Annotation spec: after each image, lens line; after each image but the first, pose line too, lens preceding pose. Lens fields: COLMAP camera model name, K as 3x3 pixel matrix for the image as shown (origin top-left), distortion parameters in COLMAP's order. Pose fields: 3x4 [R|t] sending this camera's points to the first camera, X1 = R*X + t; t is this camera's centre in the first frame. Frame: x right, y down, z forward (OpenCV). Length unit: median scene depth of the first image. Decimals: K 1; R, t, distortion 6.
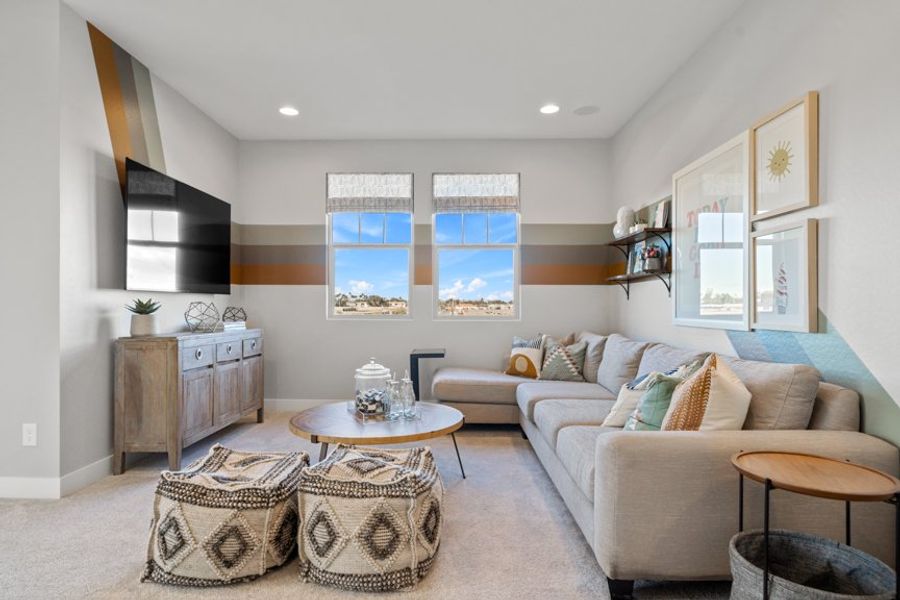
lens RADIAL K [[523.4, 0, 447.5], [0, 523.4, 306.8], [0, 0, 1]] dist [0.004524, 0.000919]
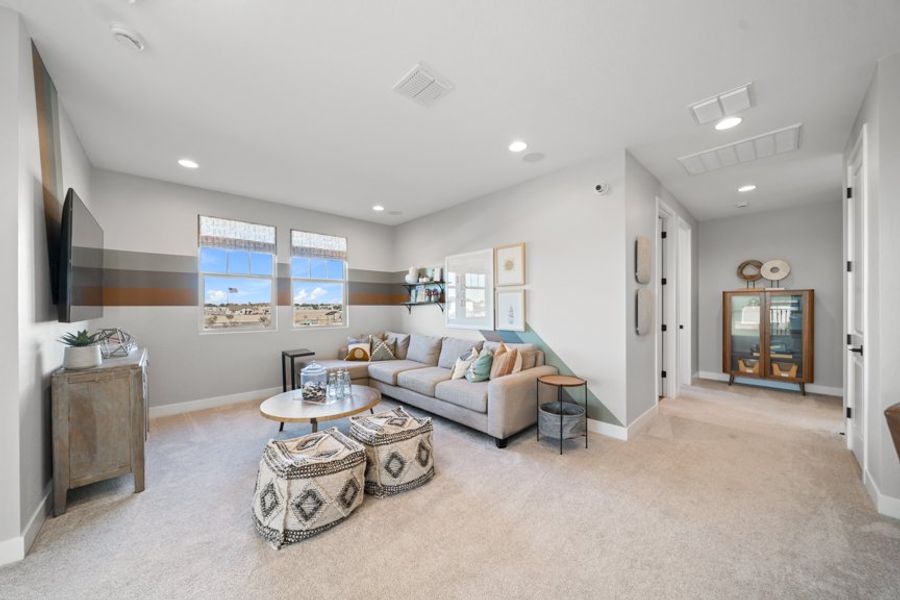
lens RADIAL K [[336.2, 0, 444.3], [0, 336.2, 302.7], [0, 0, 1]] dist [-0.000947, -0.000274]
pose [[0.694181, -0.001187, 0.719799, -0.544815], [0.003646, 0.999992, -0.001867, -0.062425], [-0.719791, 0.003920, 0.694180, 0.057286]]
